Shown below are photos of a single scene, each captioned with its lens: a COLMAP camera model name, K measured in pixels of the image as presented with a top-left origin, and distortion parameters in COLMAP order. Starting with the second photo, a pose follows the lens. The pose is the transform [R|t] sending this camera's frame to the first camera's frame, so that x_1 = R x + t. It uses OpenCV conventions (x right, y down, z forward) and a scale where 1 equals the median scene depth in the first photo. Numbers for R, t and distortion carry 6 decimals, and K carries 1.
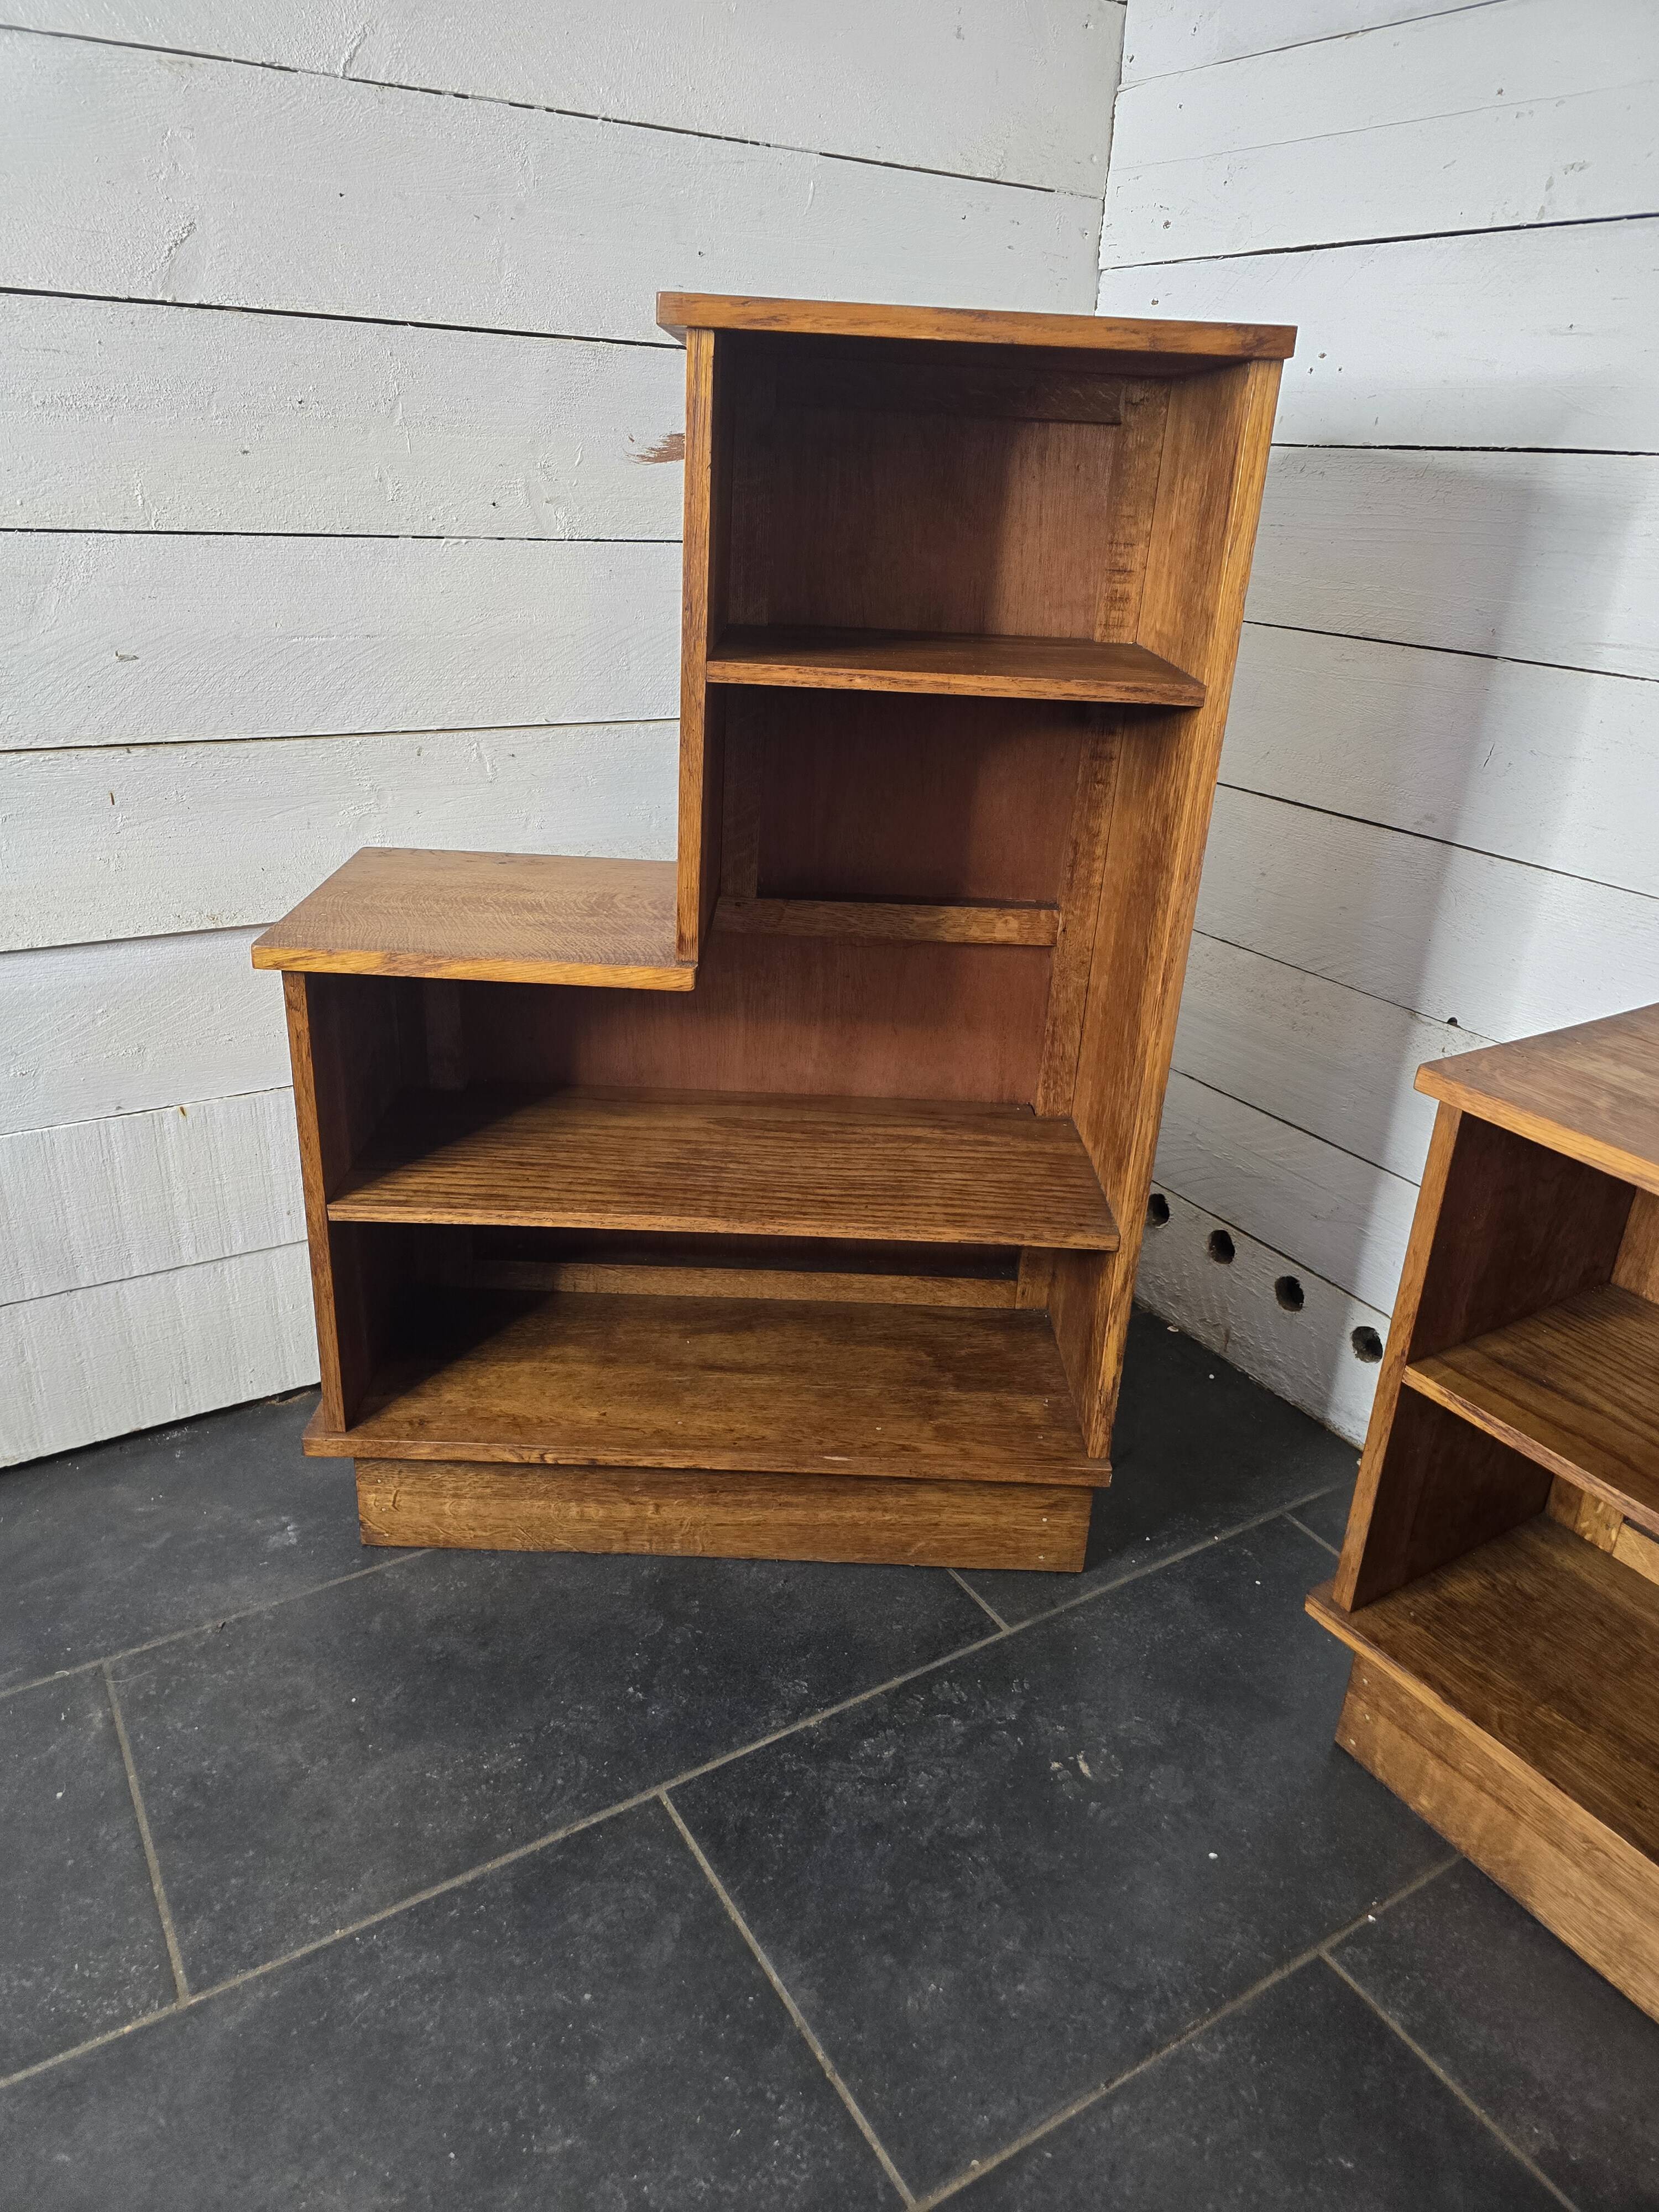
lens RADIAL K [[1484.1, 0, 816.1], [0, 1484.1, 1085.5], [0, 0, 1]] dist [0.077855, -0.078866]
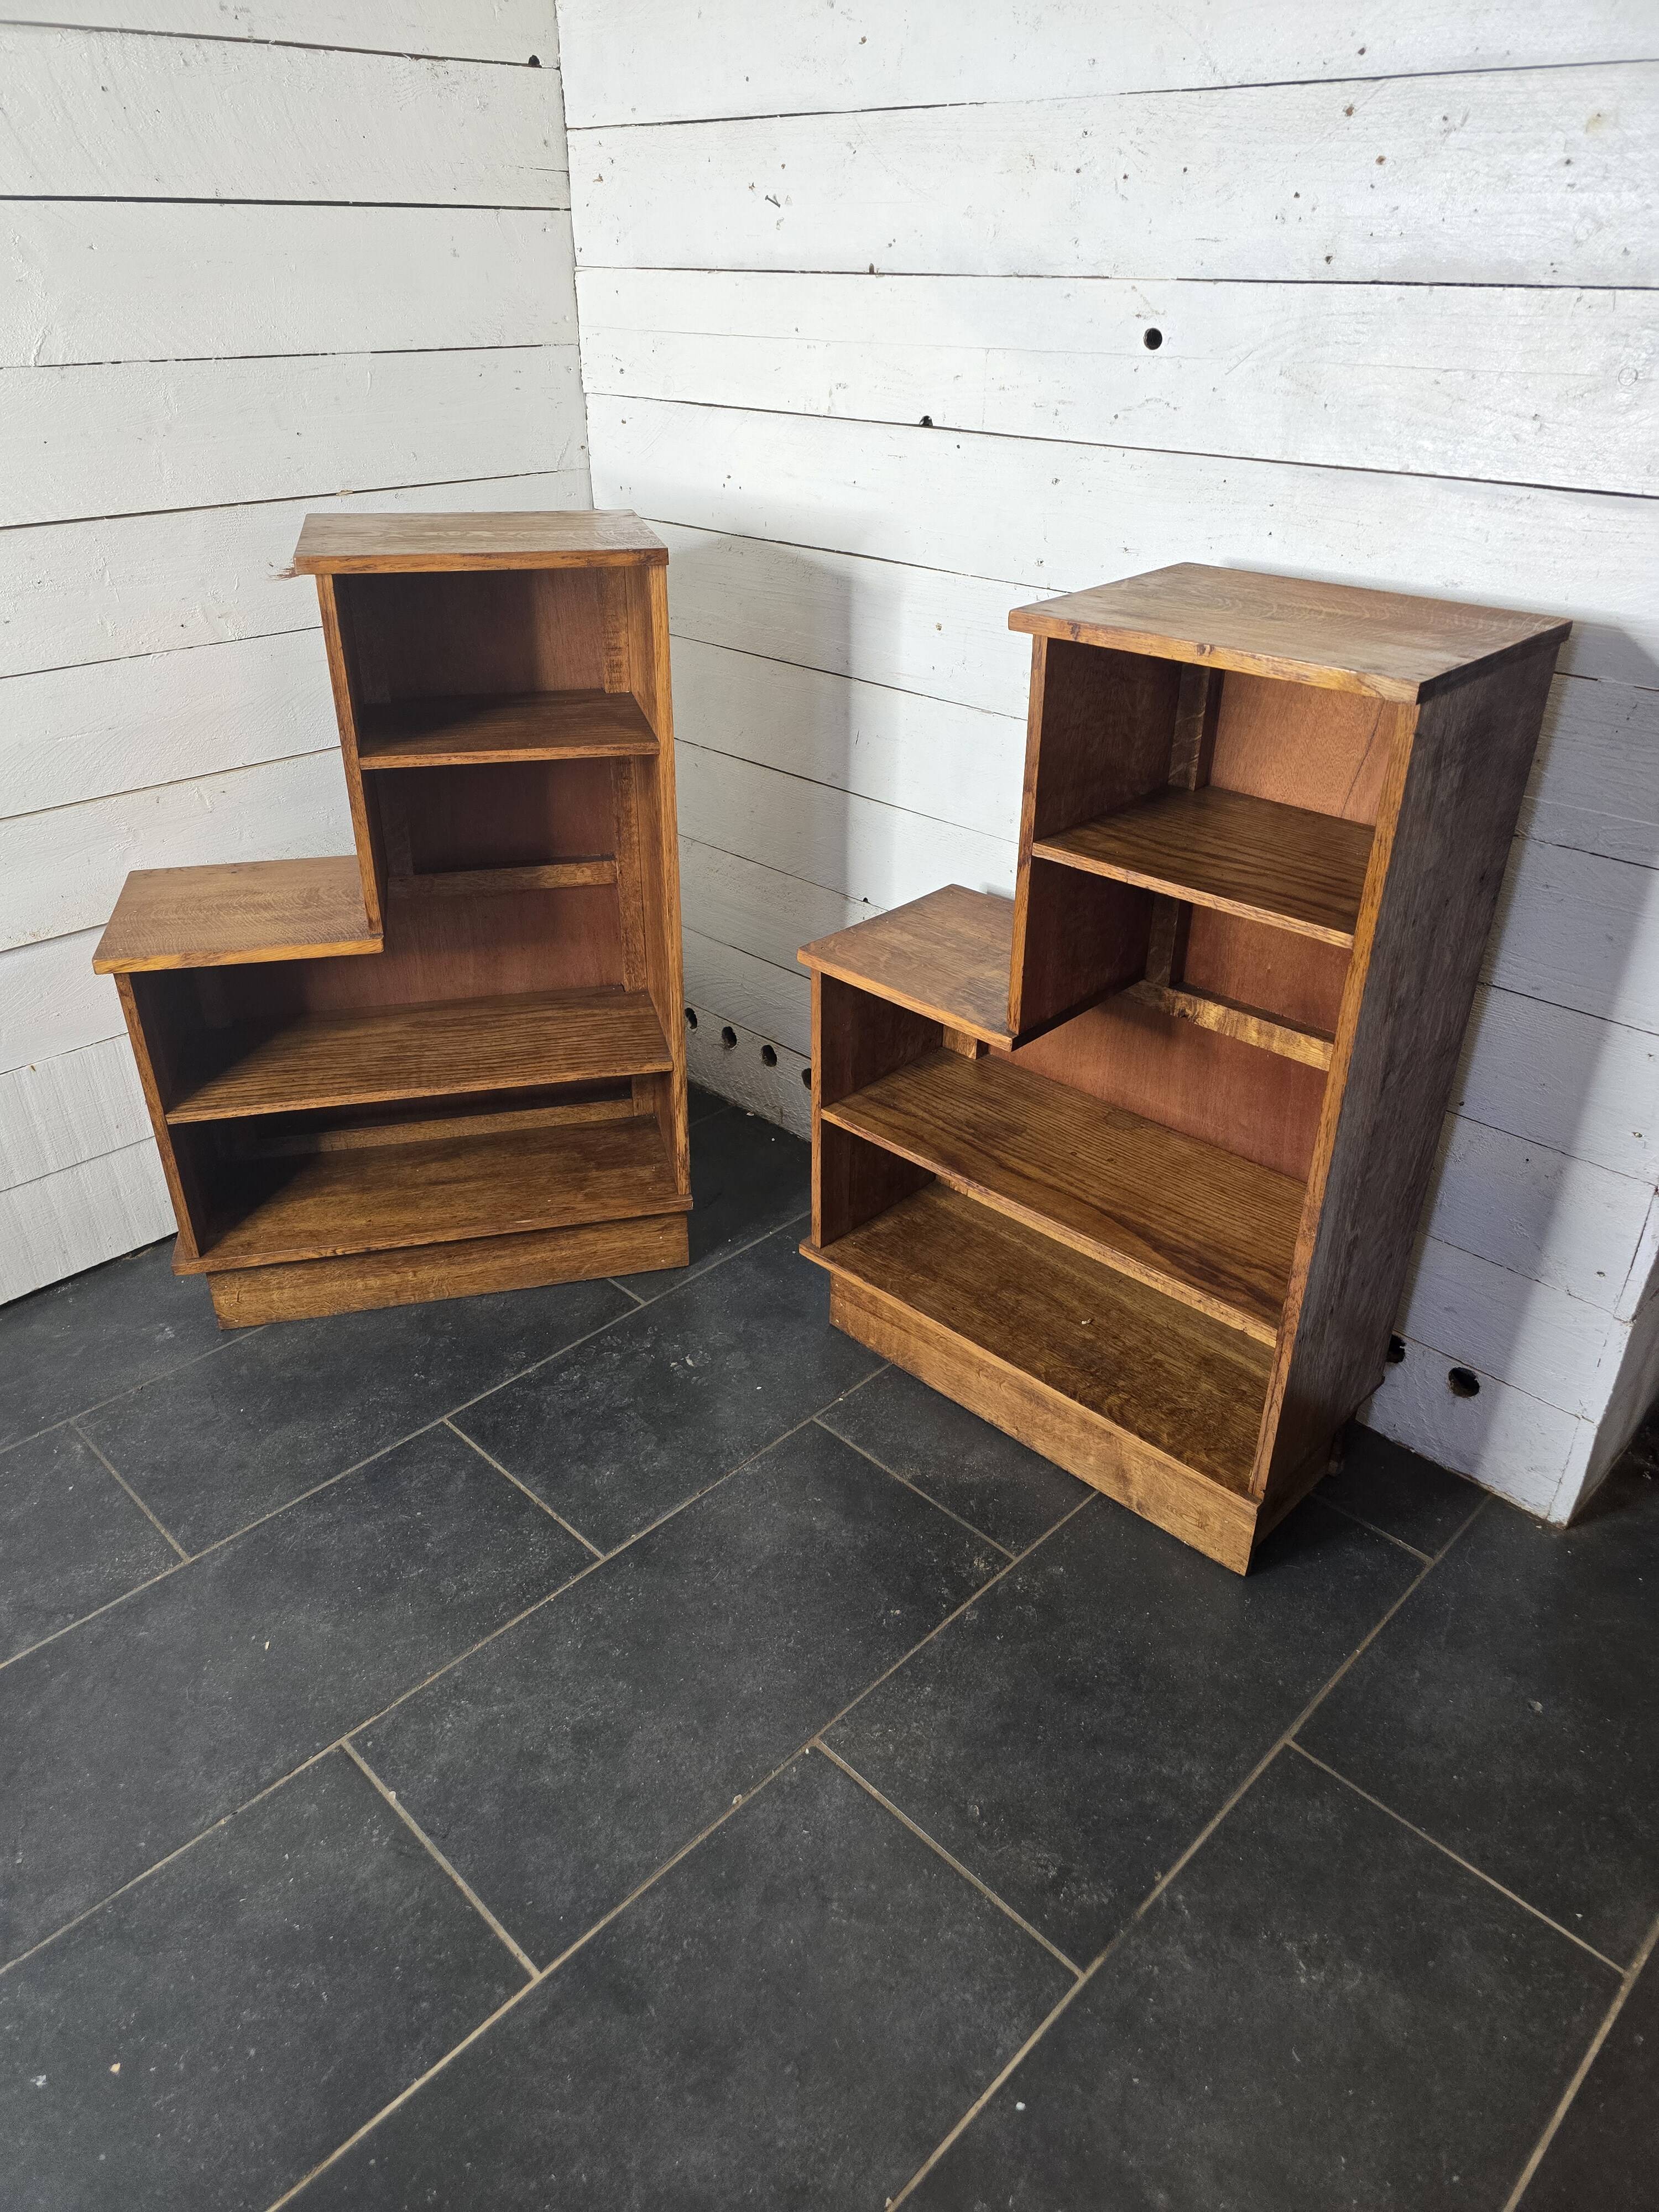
lens RADIAL K [[1466.0, 0, 817.5], [0, 1466.0, 1108.6], [0, 0, 1]] dist [0.070806, -0.072399]
pose [[0.971071, -0.152878, 0.183438, 0.051954], [0.128329, 0.981940, 0.139014, -0.054159], [-0.201377, -0.111452, 0.973152, -0.637670]]
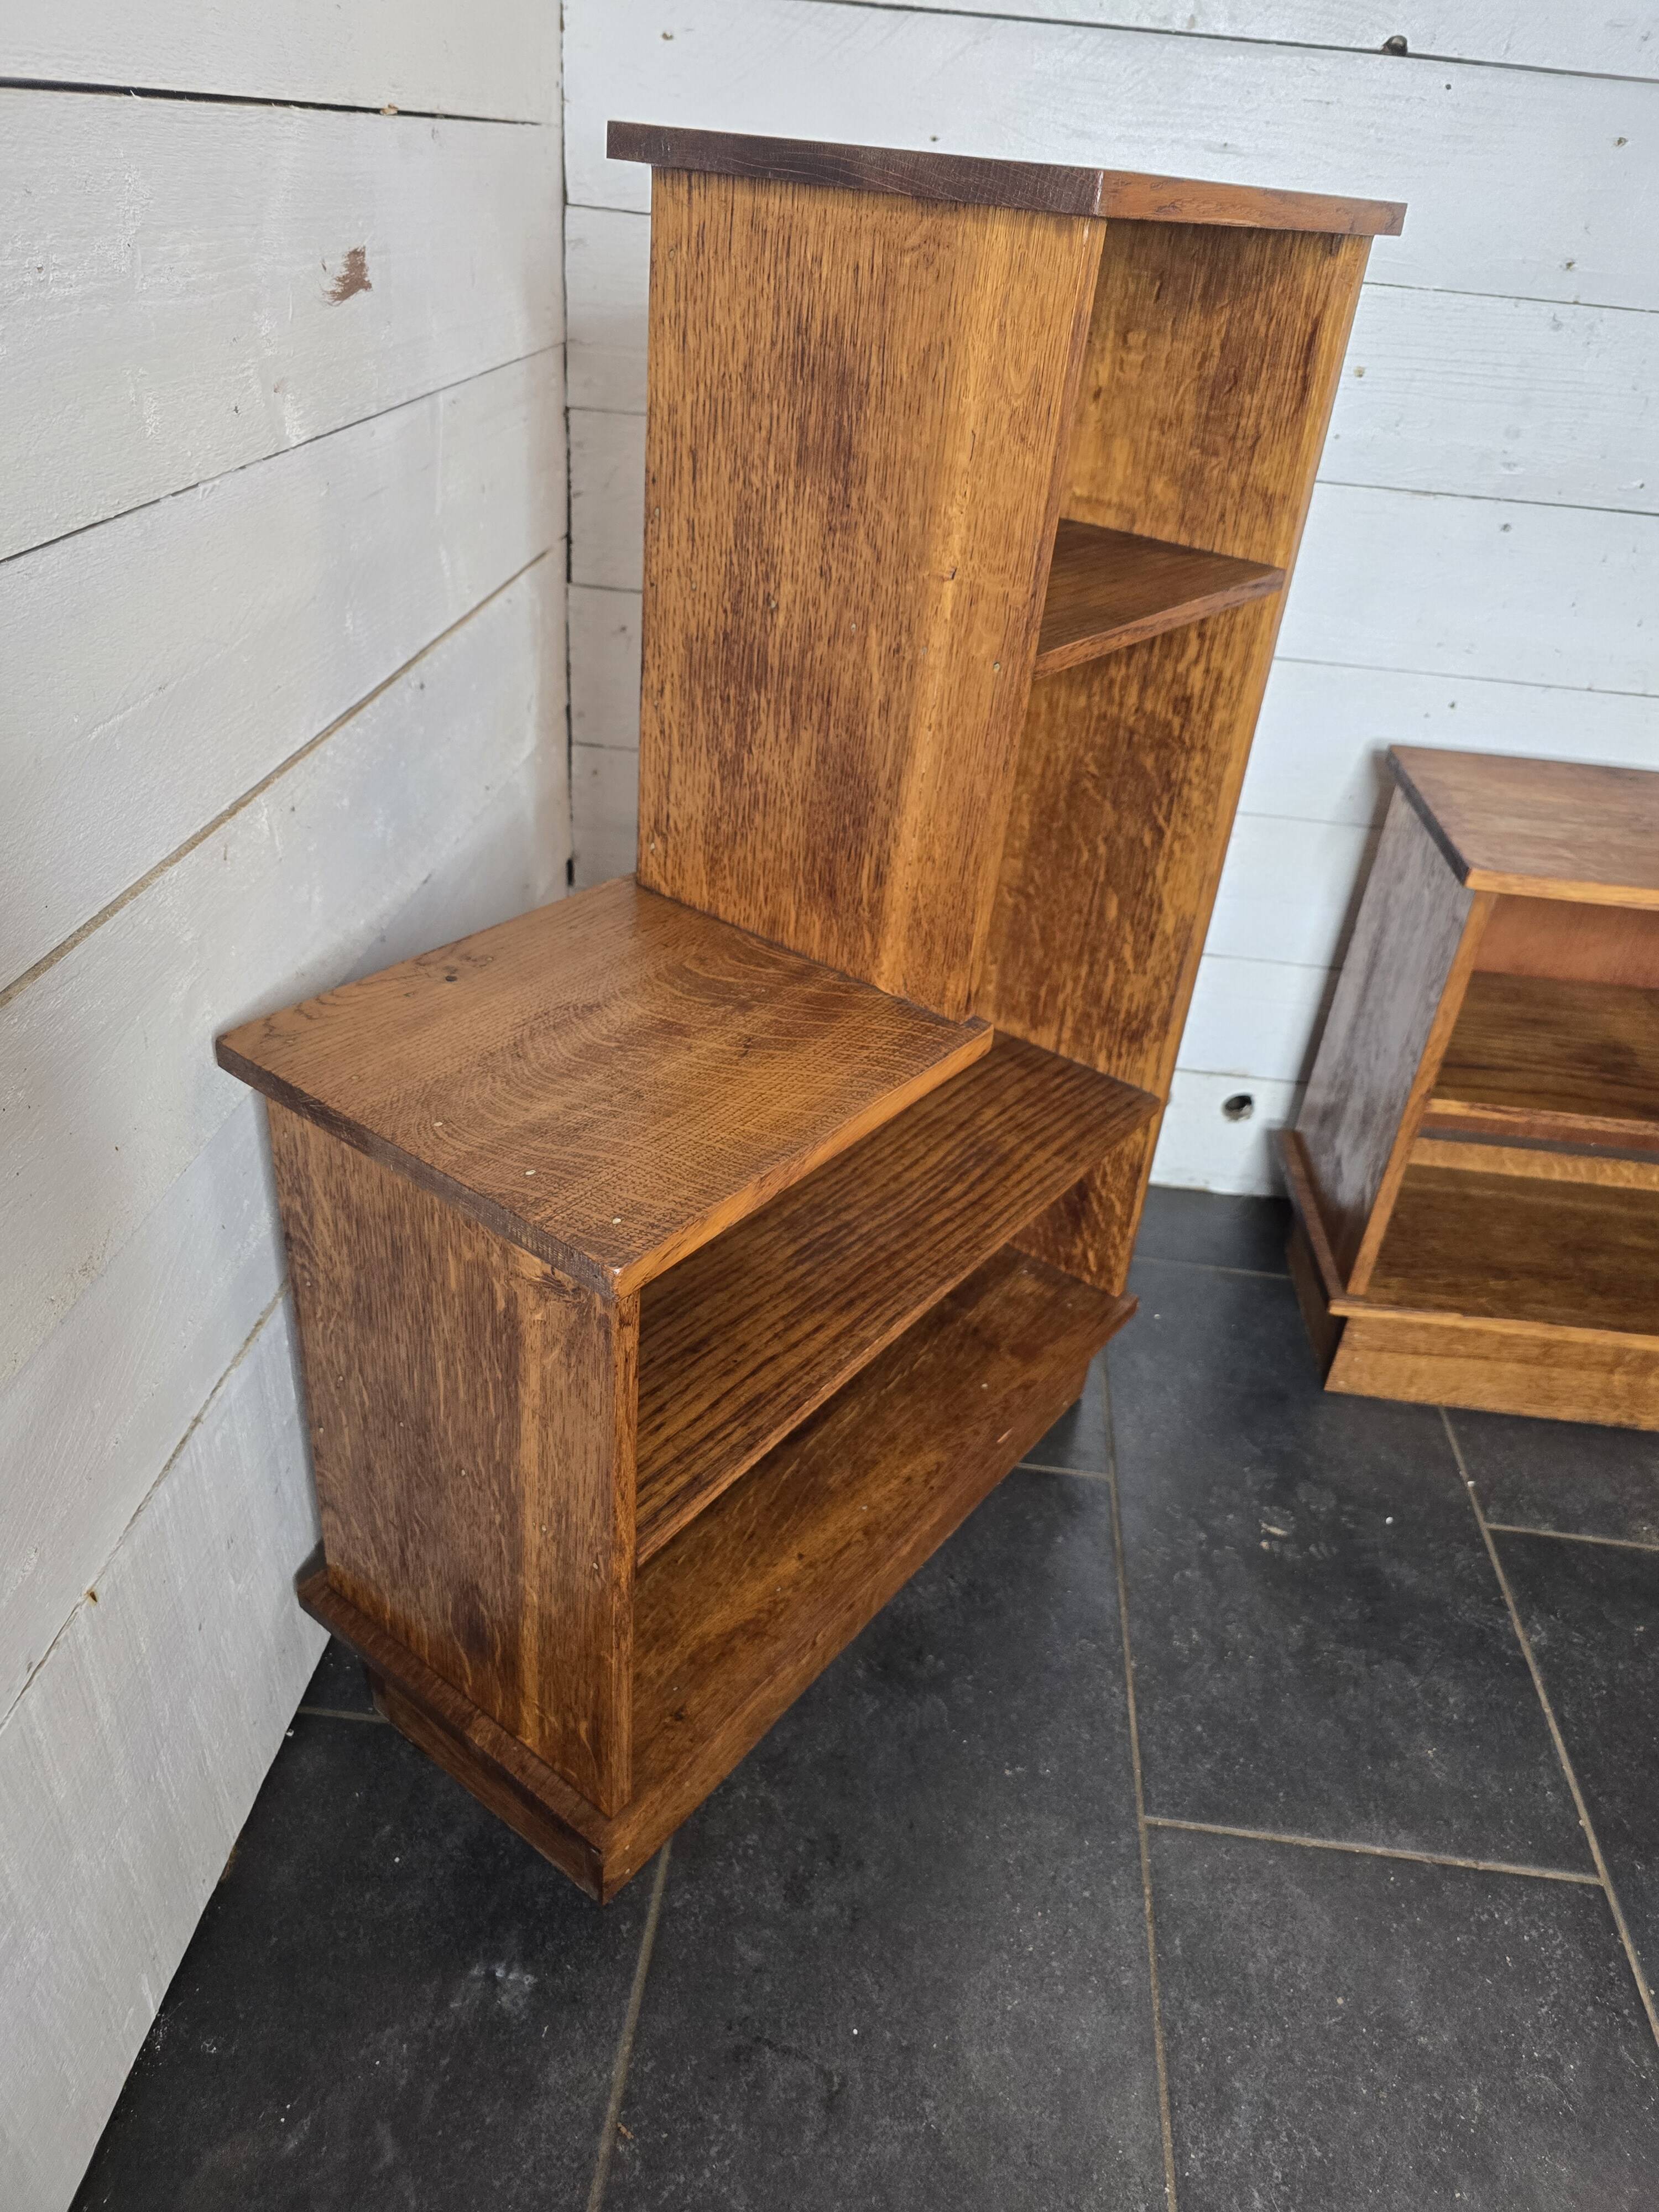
lens RADIAL K [[1505.7, 0, 838.0], [0, 1505.7, 1082.9], [0, 0, 1]] dist [0.040211, -0.038350]
pose [[0.598109, -0.415392, 0.685358, -0.647483], [0.261969, 0.909543, 0.322650, -0.307570], [-0.757389, -0.013437, 0.652826, 0.480783]]
